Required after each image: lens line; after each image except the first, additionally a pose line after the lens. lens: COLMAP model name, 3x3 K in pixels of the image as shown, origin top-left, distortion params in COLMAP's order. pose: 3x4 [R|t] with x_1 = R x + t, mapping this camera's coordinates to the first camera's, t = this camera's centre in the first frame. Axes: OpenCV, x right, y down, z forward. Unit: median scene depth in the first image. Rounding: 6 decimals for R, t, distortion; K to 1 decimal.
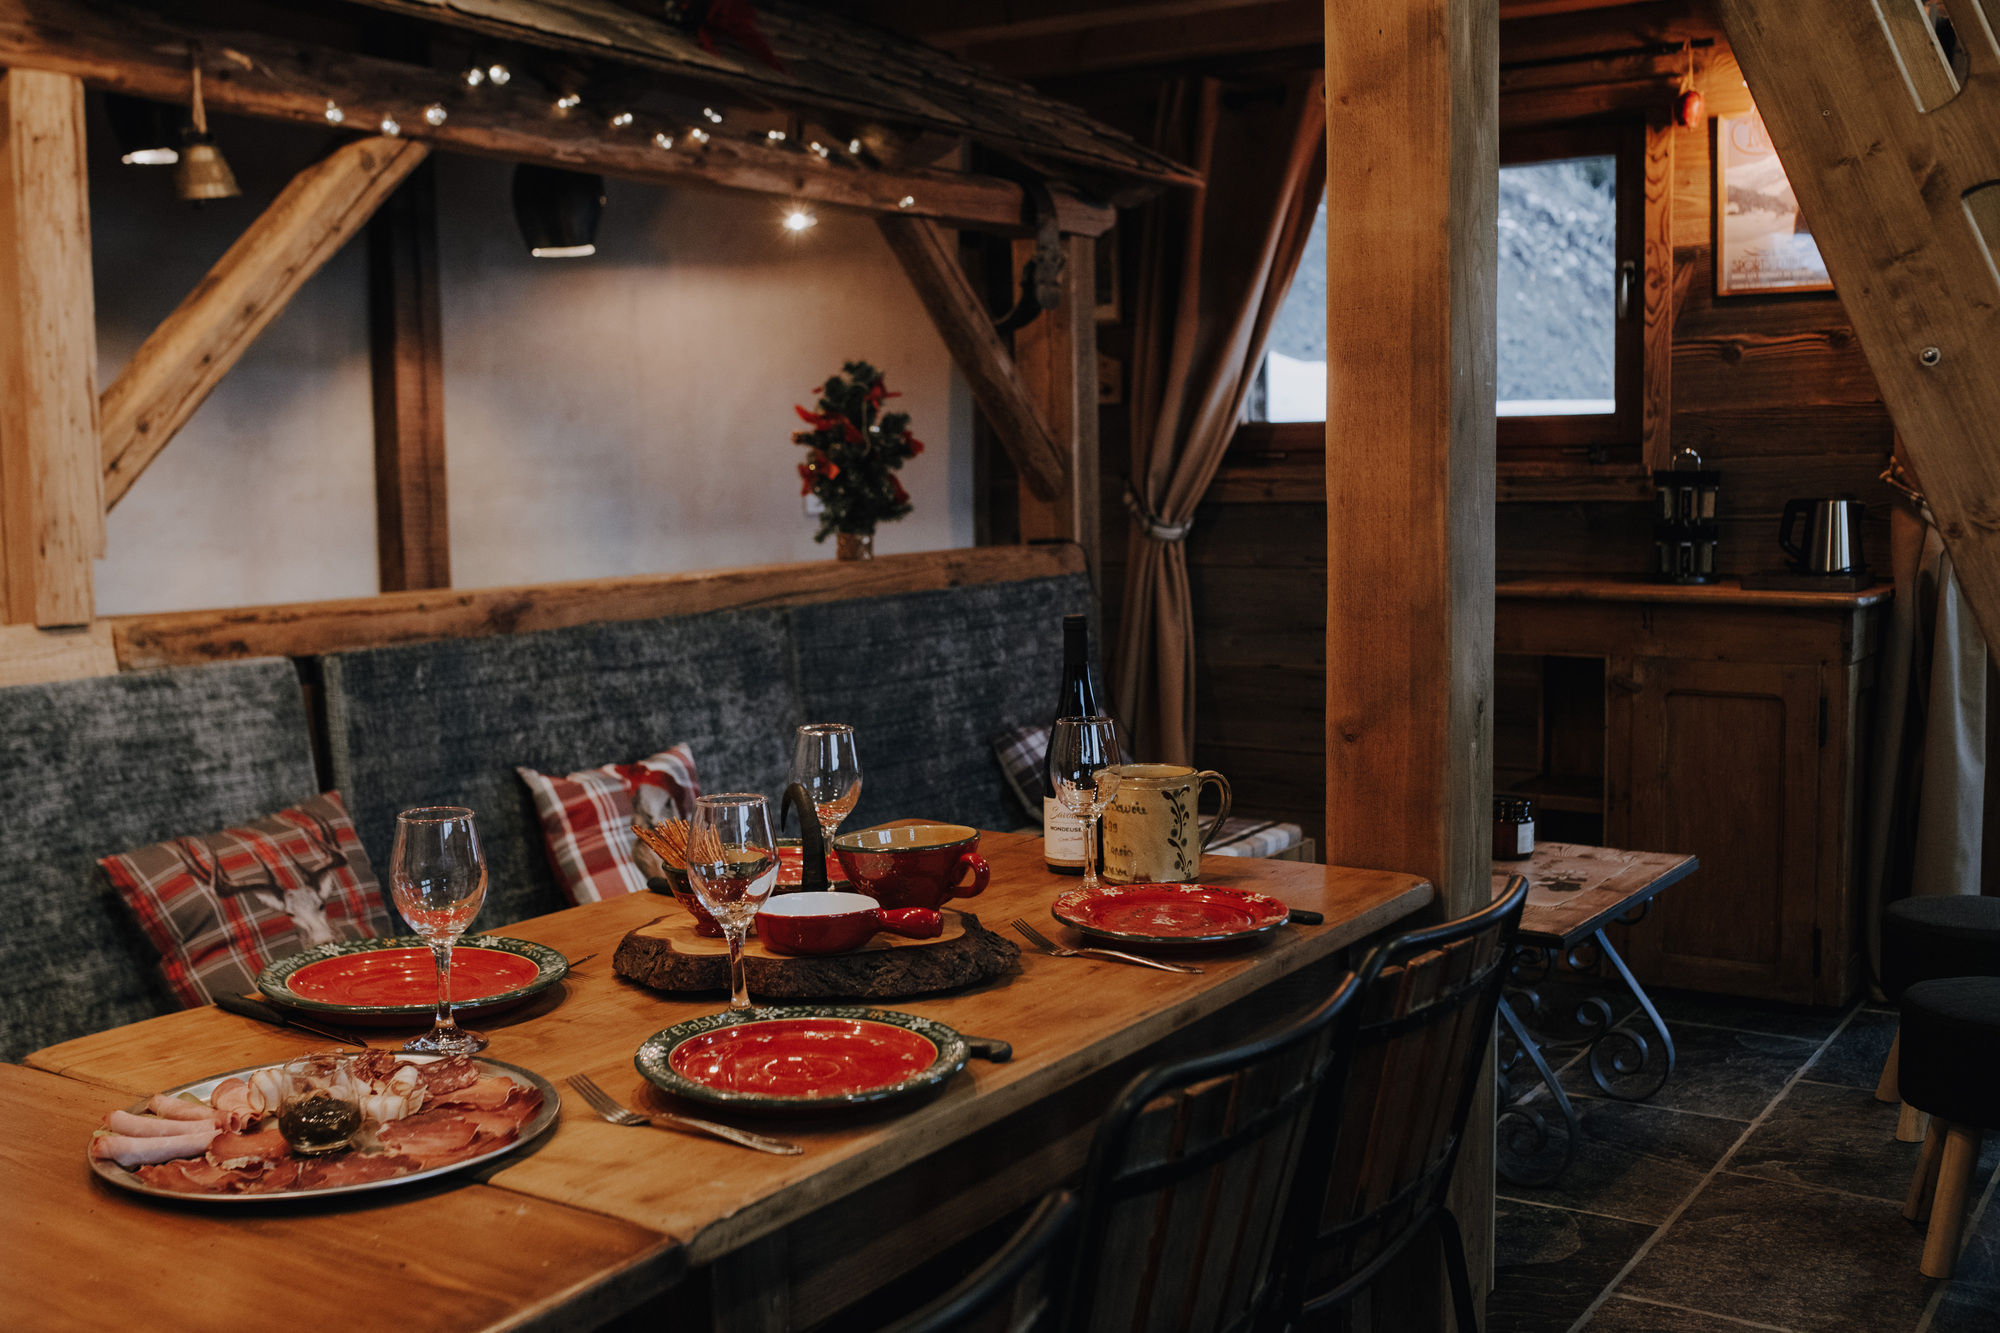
lens RADIAL K [[2060.1, 0, 1000.0], [0, 2060.1, 666.5], [0, 0, 1]] dist [-0.211292, 0.200182]
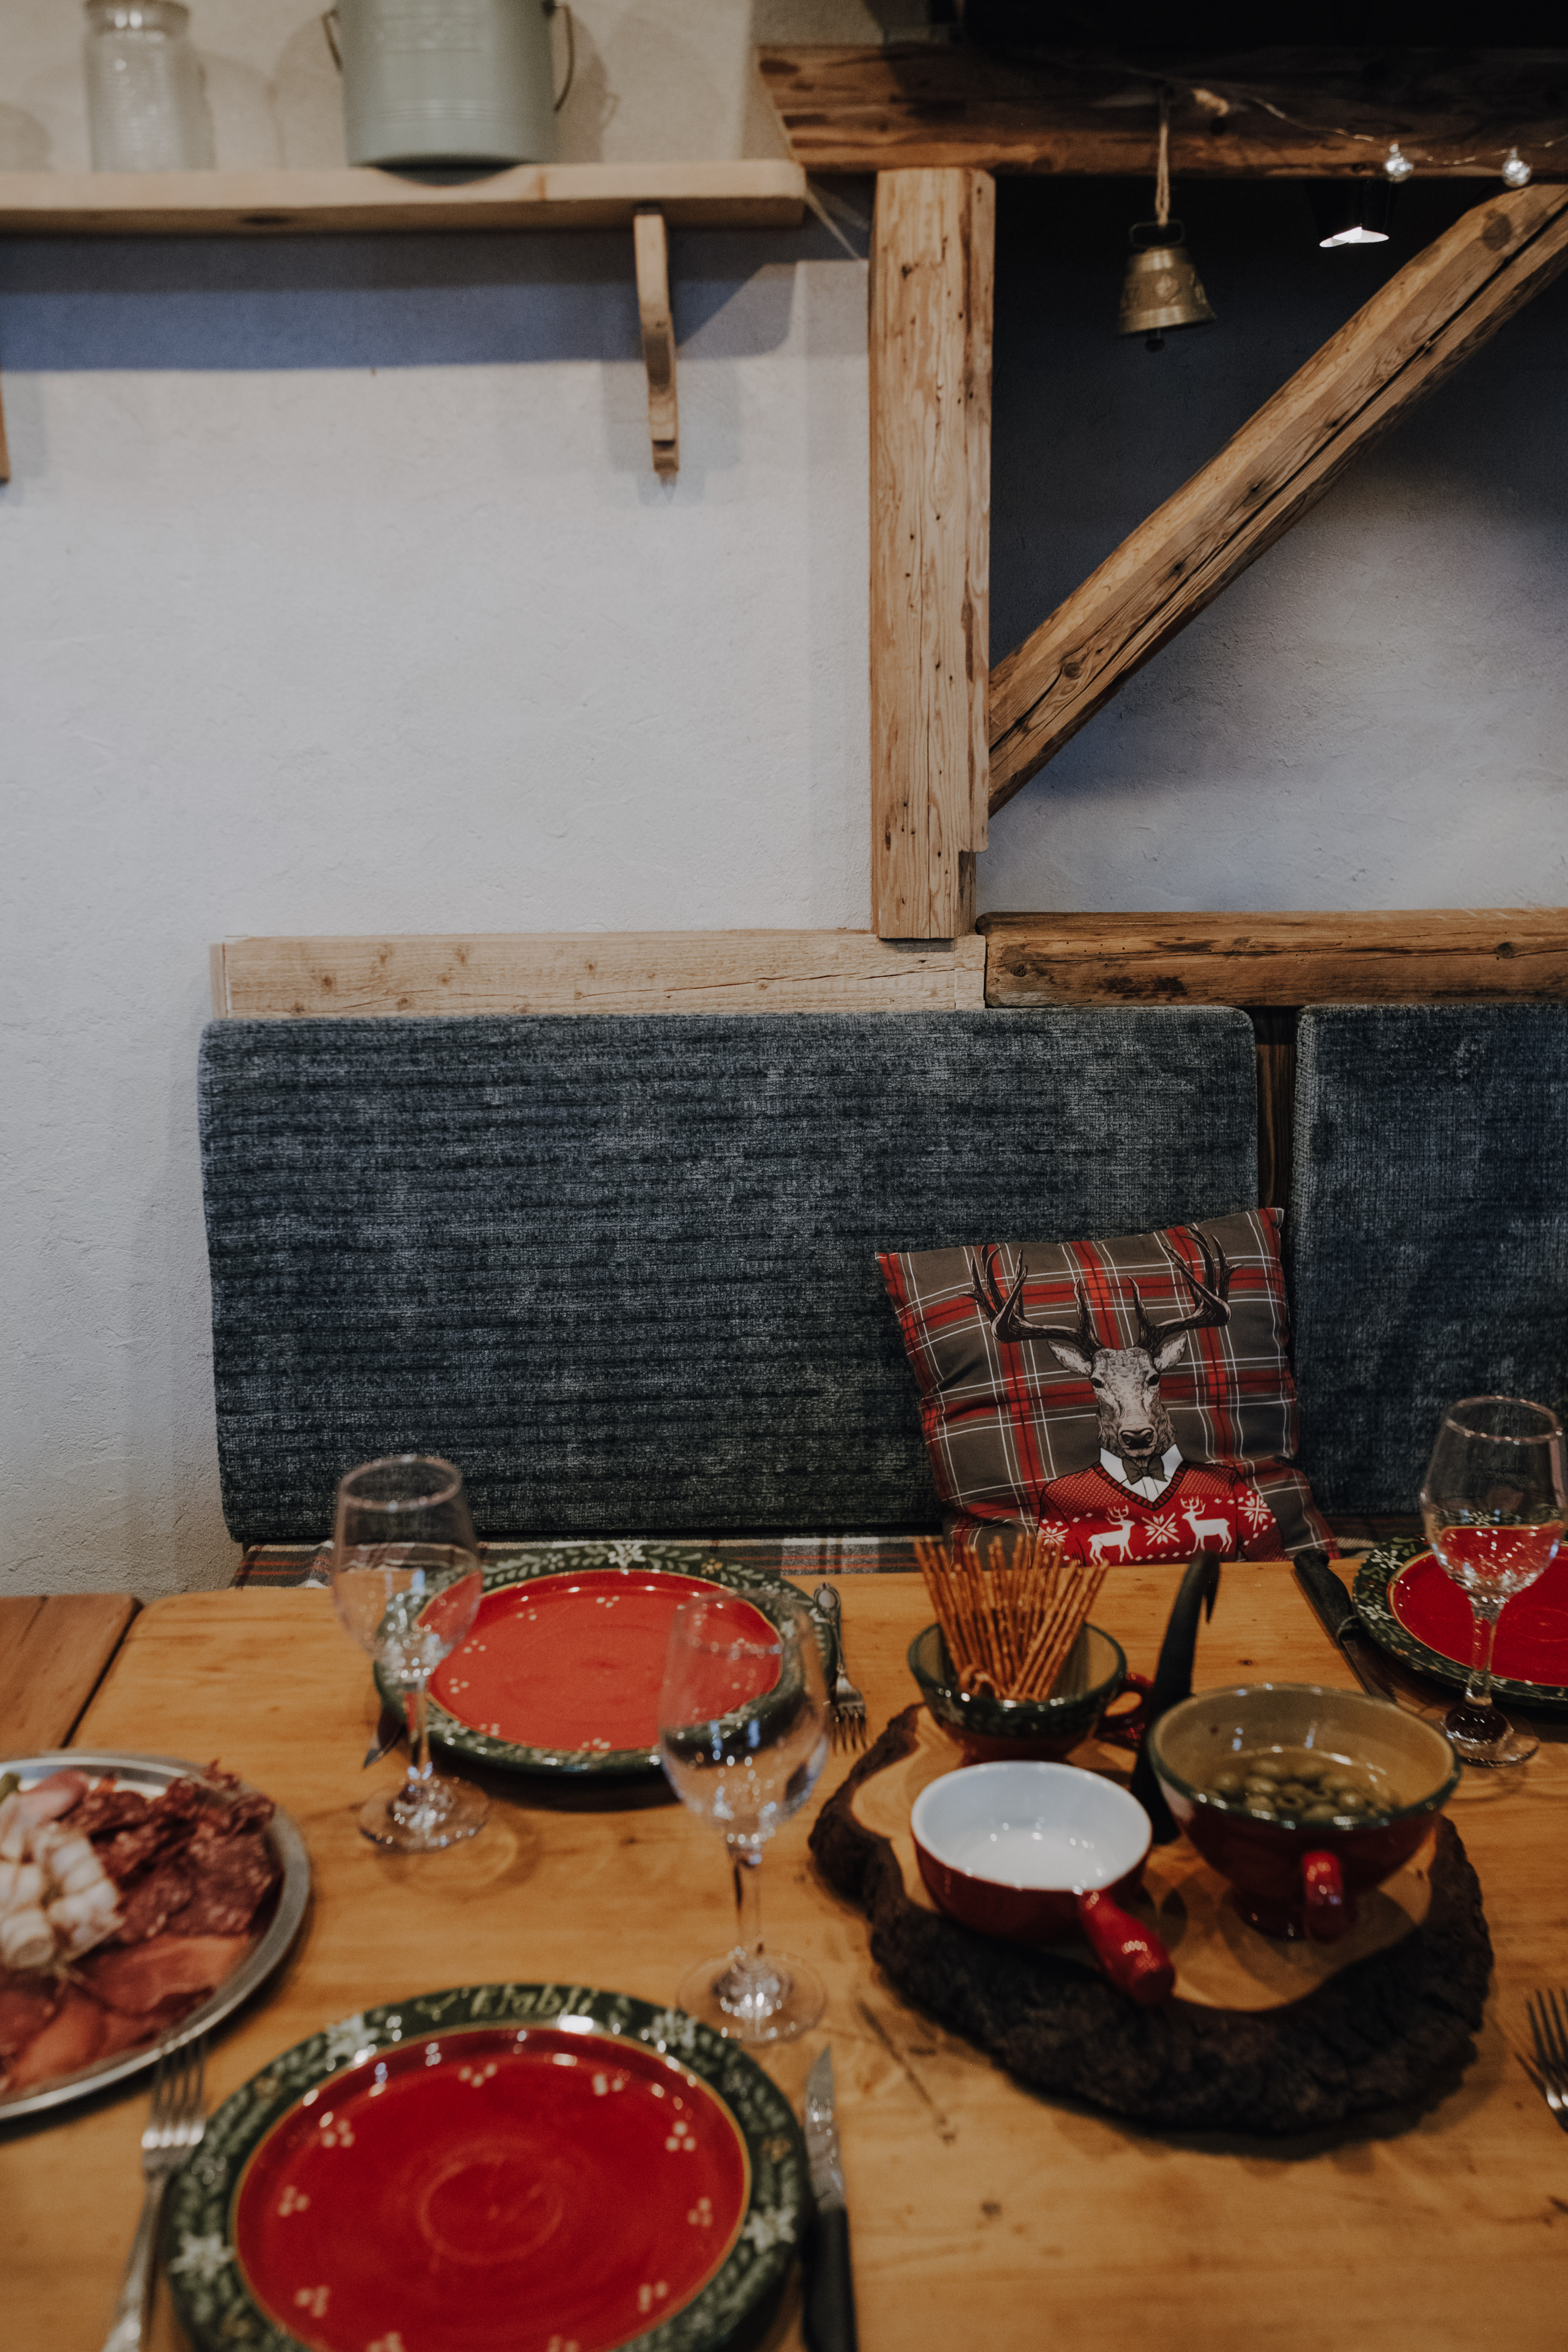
lens RADIAL K [[2252.3, 0, 784.0], [0, 2252.3, 1176.0], [0, 0, 1]] dist [-0.034794, 0.028519]
pose [[0.560817, 0.219709, -0.798256, 0.205829], [-0.070446, 0.973313, 0.218399, -0.113781], [0.824937, -0.066249, 0.561329, 0.450472]]
